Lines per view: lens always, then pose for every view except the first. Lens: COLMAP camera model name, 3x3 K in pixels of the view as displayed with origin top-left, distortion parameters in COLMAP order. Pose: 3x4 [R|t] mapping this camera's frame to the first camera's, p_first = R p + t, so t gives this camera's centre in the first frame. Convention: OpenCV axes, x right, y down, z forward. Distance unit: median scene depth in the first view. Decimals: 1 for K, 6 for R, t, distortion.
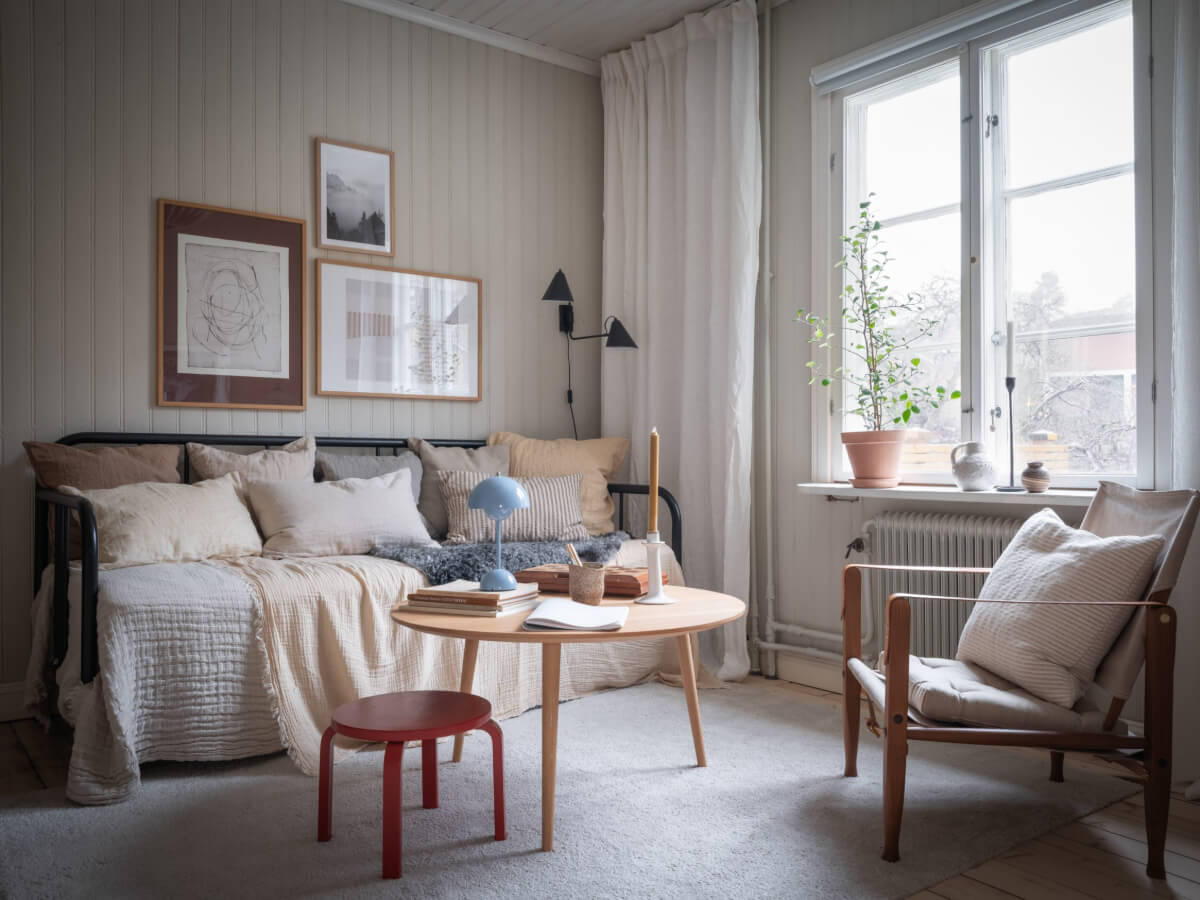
lens RADIAL K [[962.1, 0, 615.9], [0, 962.1, 452.0], [0, 0, 1]] dist [0.080453, -0.170778]
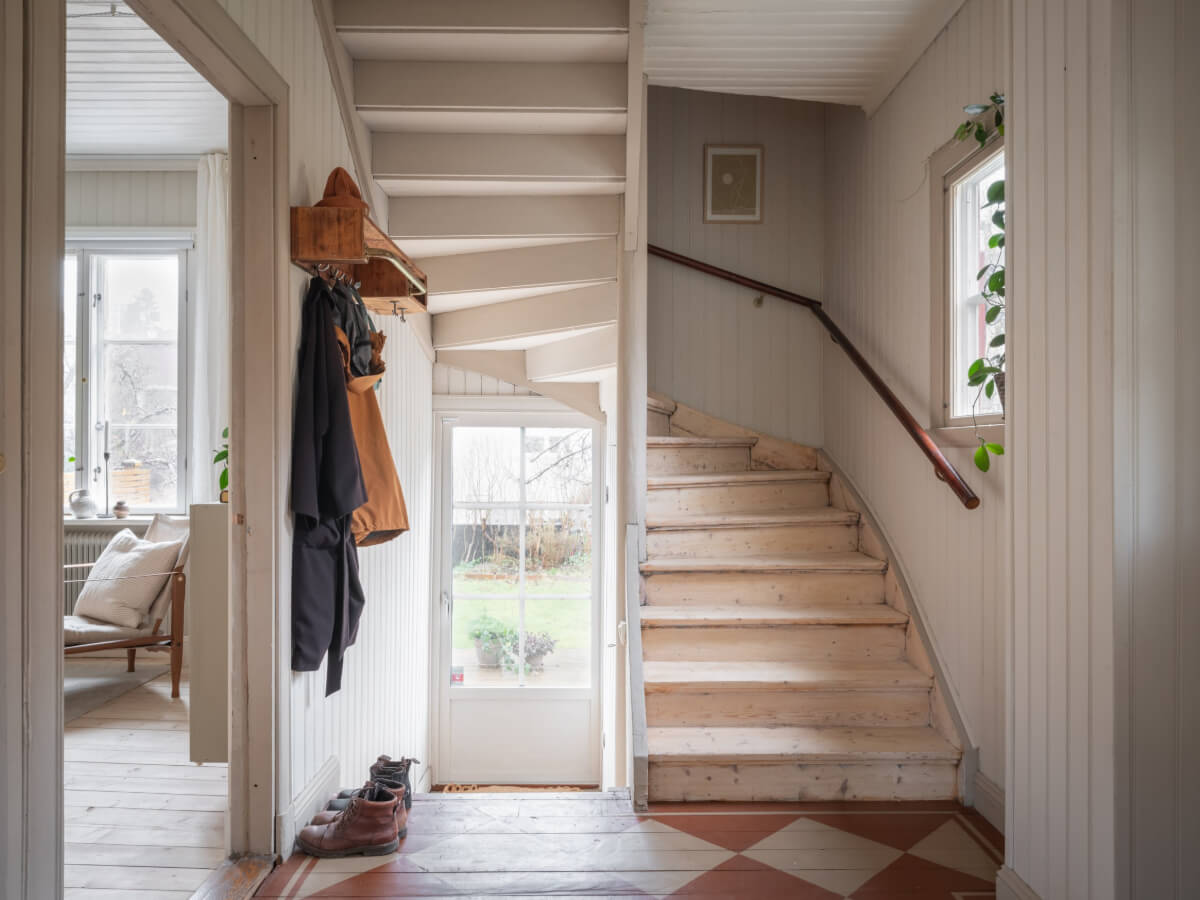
lens RADIAL K [[825.7, 0, 591.3], [0, 825.7, 444.9], [0, 0, 1]] dist [0.038938, -0.053941]
pose [[0.610813, 0.012195, 0.791681, -0.134148], [-0.005835, 0.999924, -0.010901, -0.043352], [-0.791753, 0.002039, 0.610838, -0.329522]]
